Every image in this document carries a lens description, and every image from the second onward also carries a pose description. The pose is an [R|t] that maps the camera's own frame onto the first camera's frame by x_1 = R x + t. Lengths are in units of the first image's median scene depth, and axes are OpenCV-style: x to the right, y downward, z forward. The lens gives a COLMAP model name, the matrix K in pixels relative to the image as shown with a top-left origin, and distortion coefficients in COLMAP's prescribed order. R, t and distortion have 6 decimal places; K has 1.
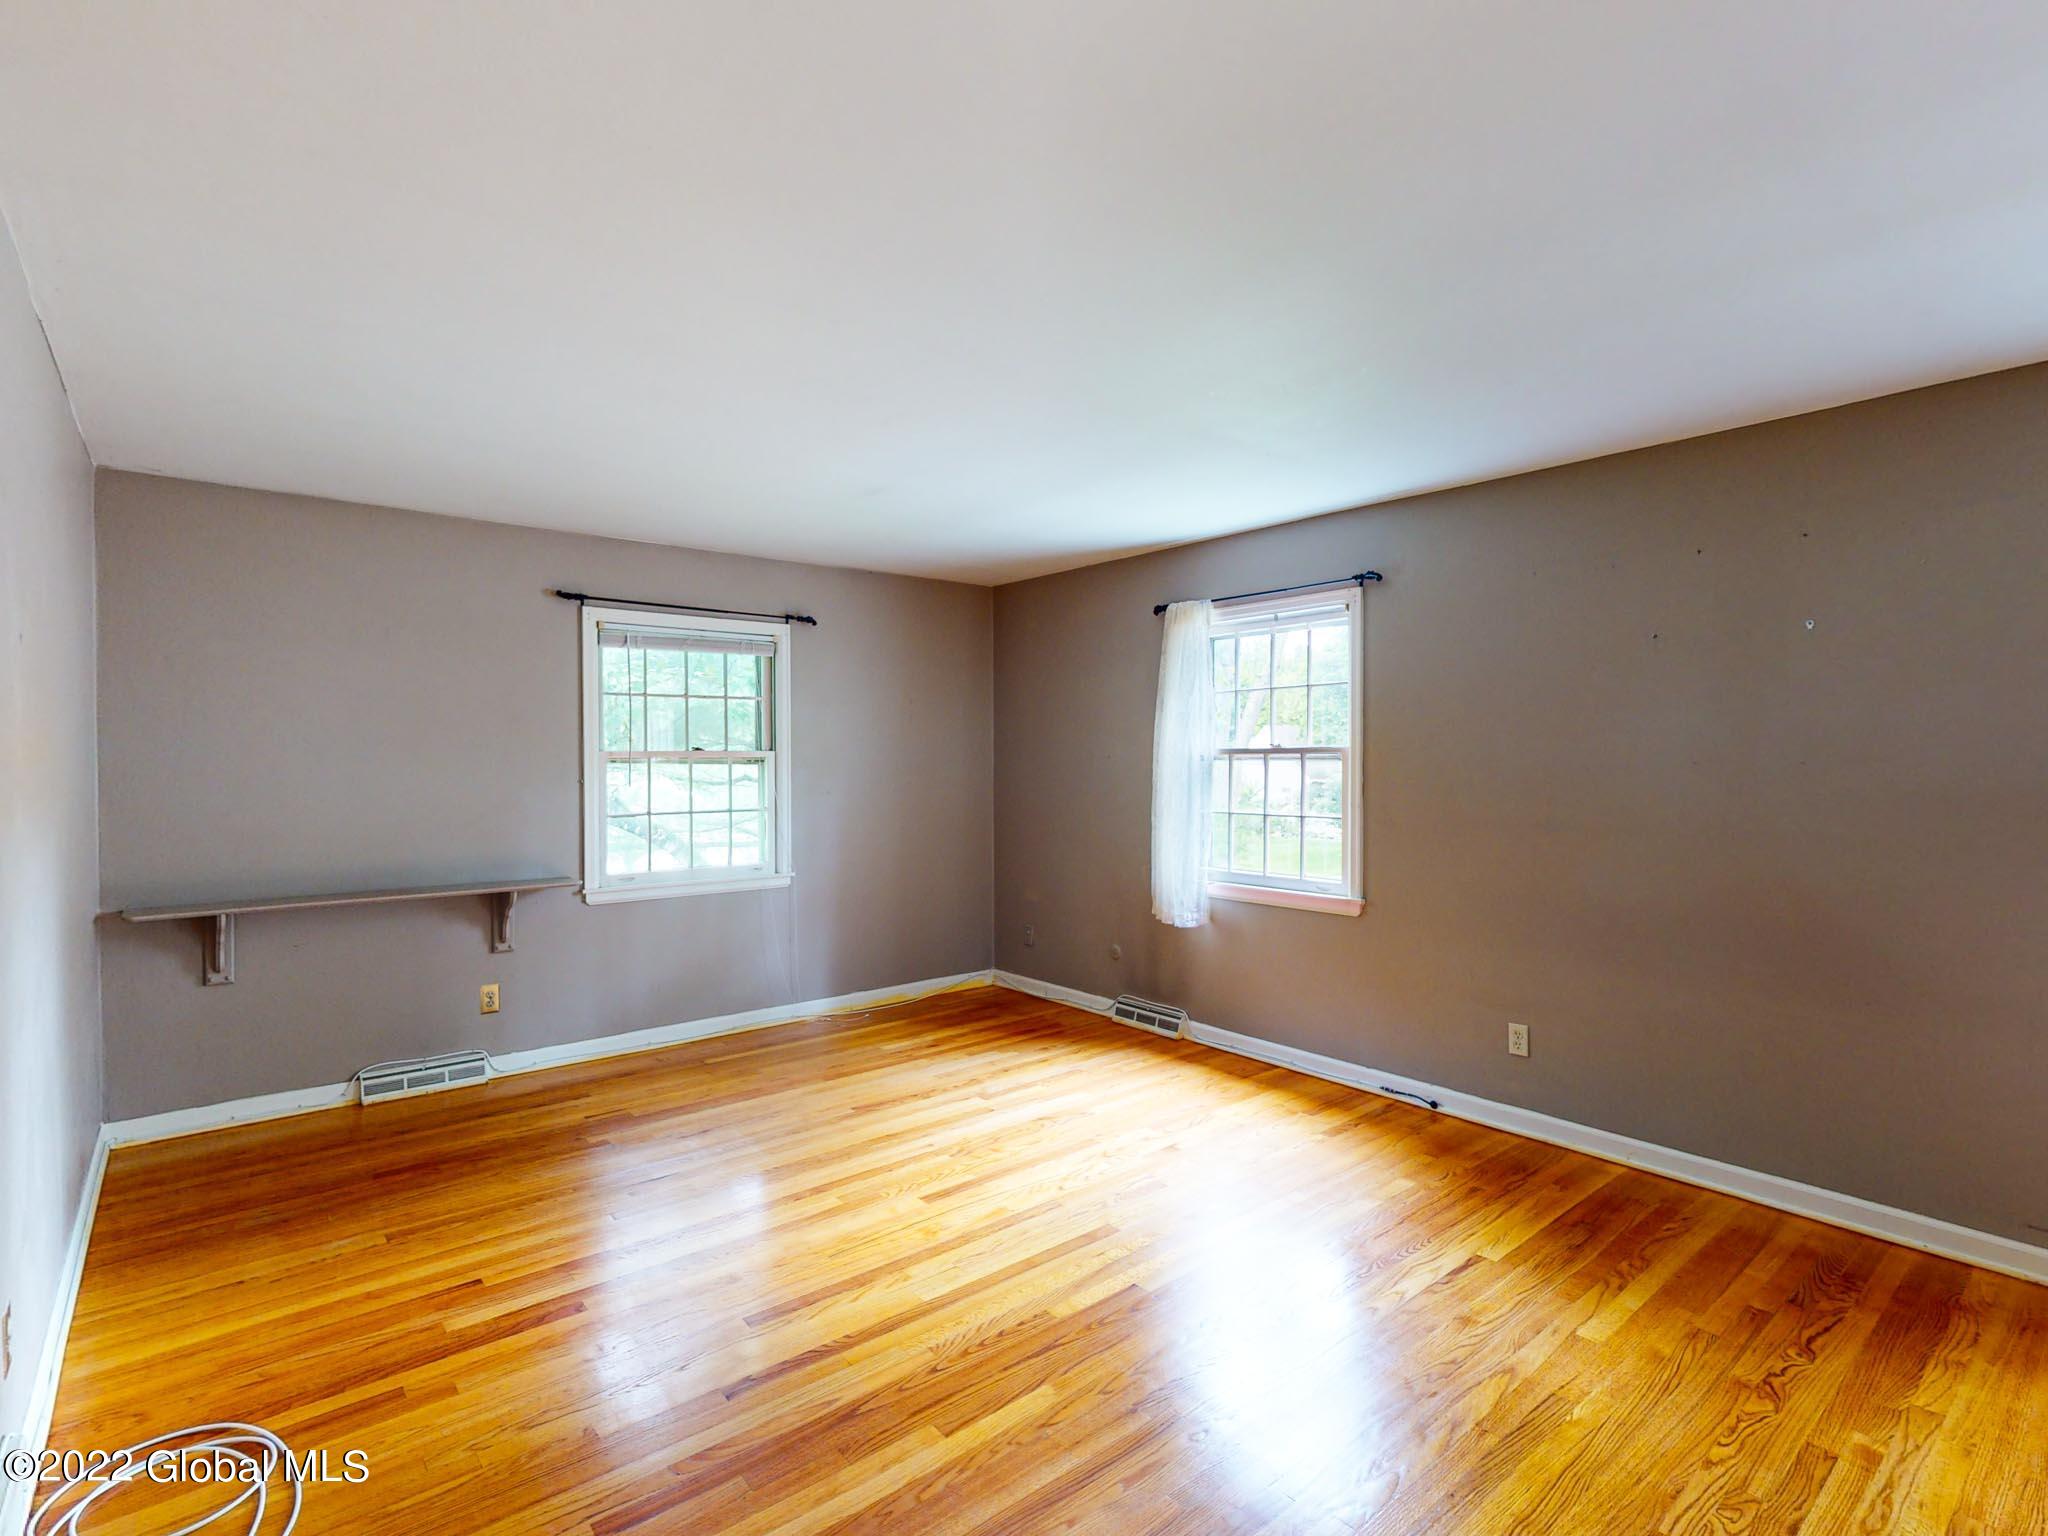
lens RADIAL K [[993.7, 0, 1027.3], [0, 993.7, 769.6], [0, 0, 1]] dist [0.003144, 0.000177]
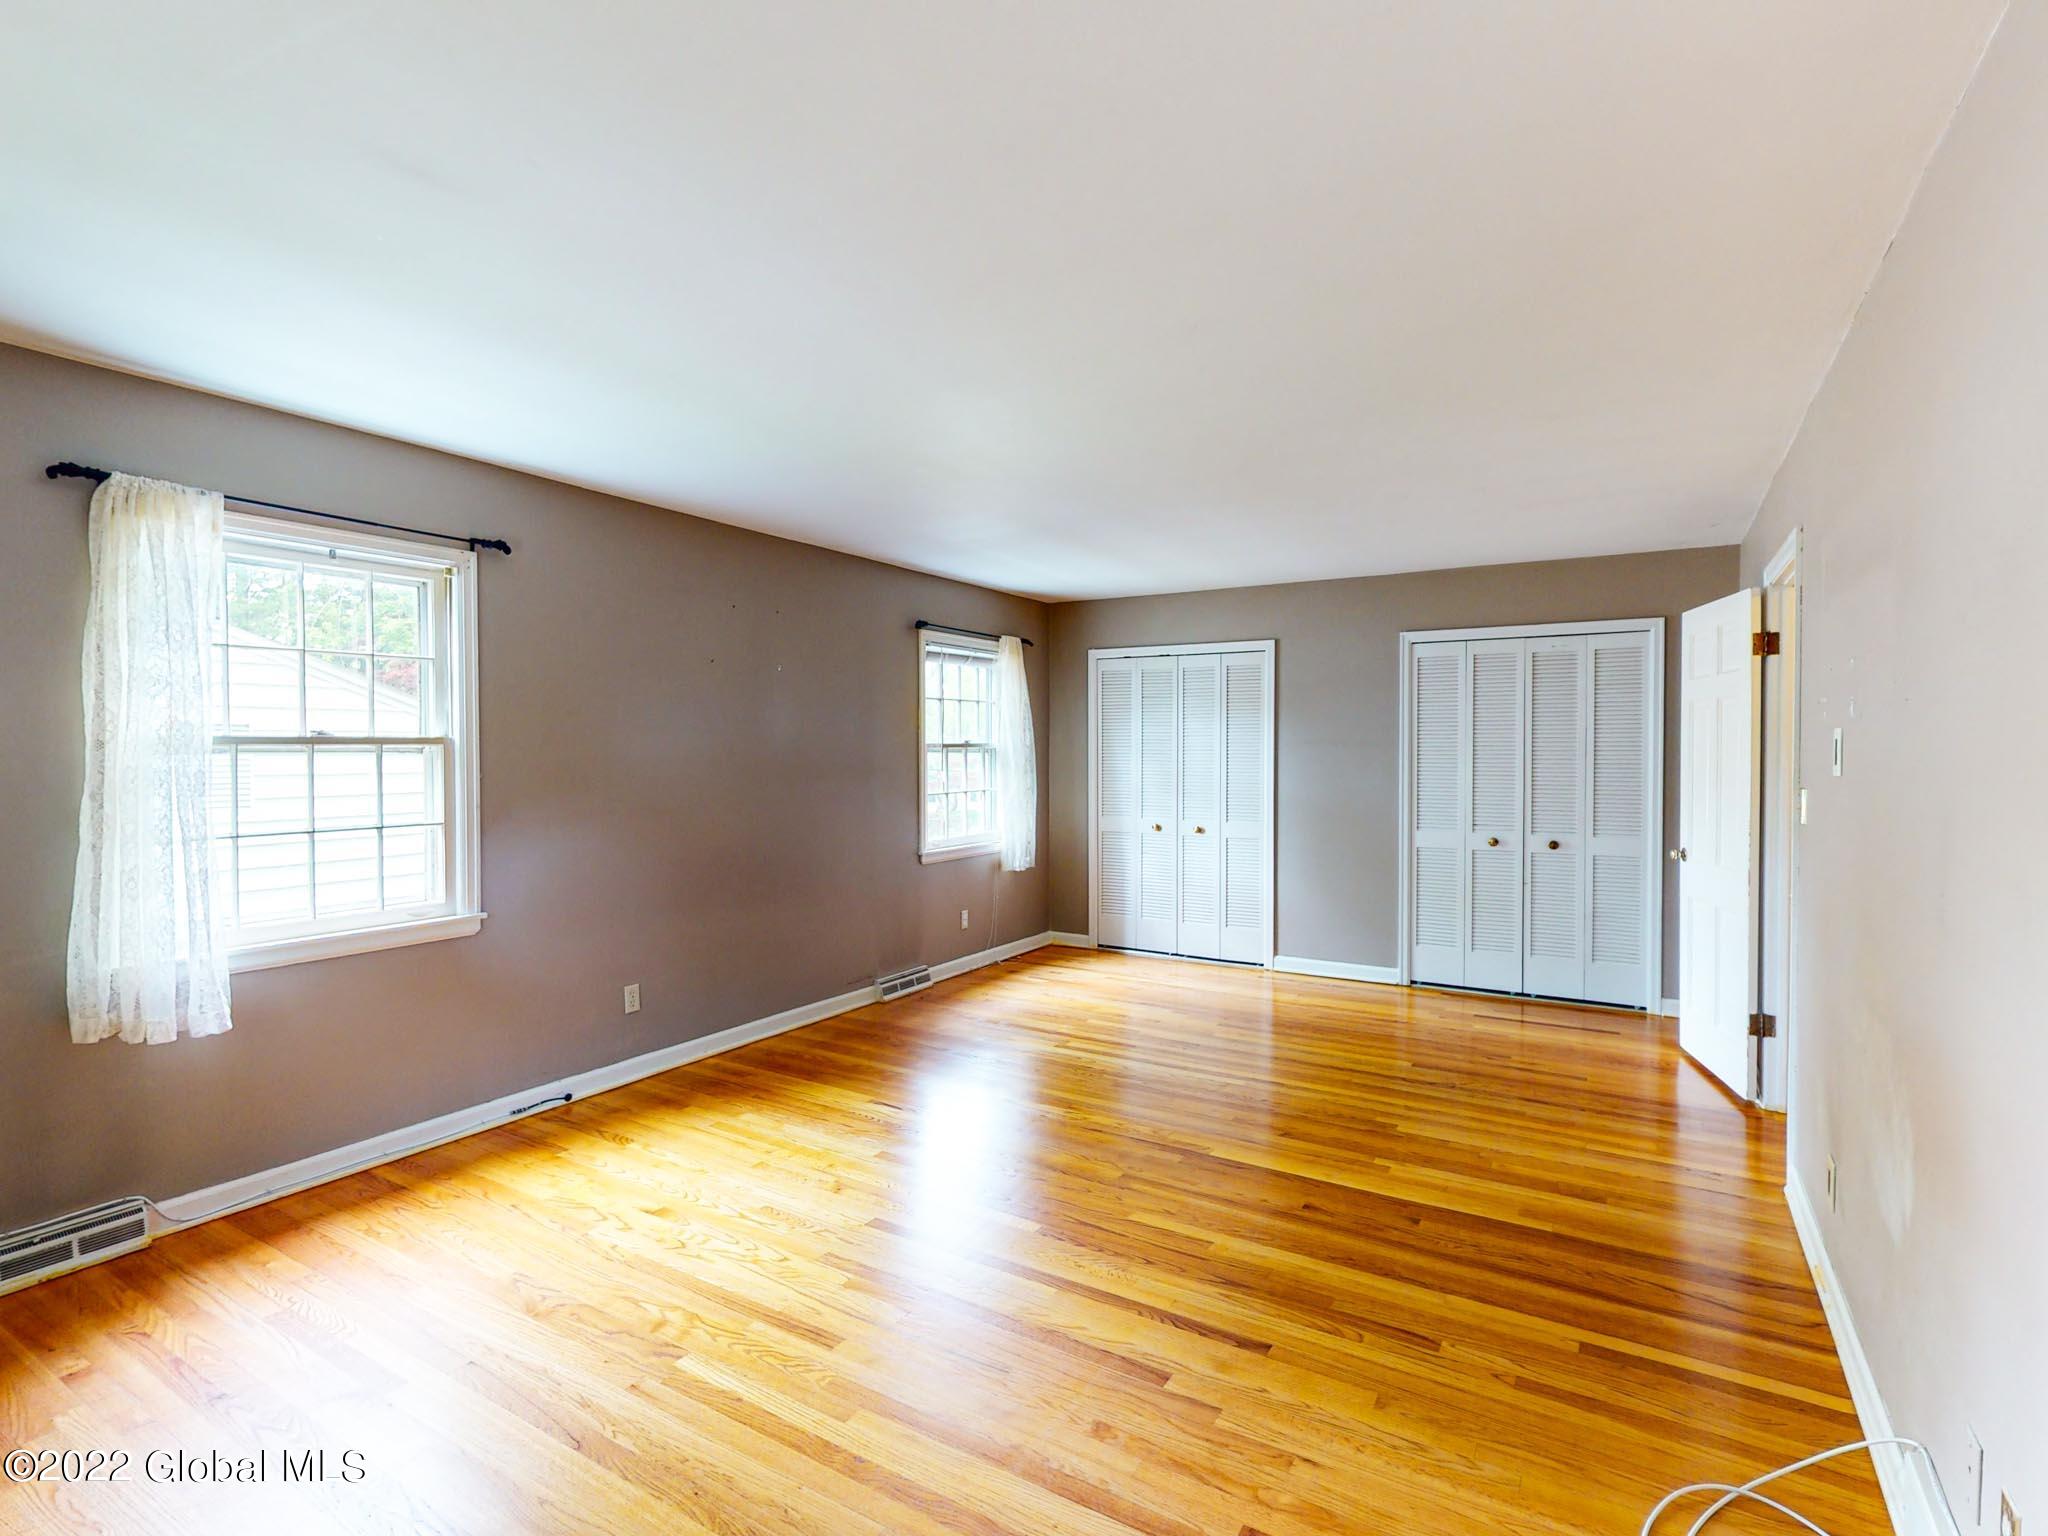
lens RADIAL K [[993.7, 0, 1028.1], [0, 993.7, 763.3], [0, 0, 1]] dist [0.003144, 0.000177]
pose [[-0.312745, -0.012916, 0.949749, -0.663123], [0.013591, 0.999744, 0.018072, -0.009606], [-0.949740, 0.018560, -0.312489, 0.847818]]
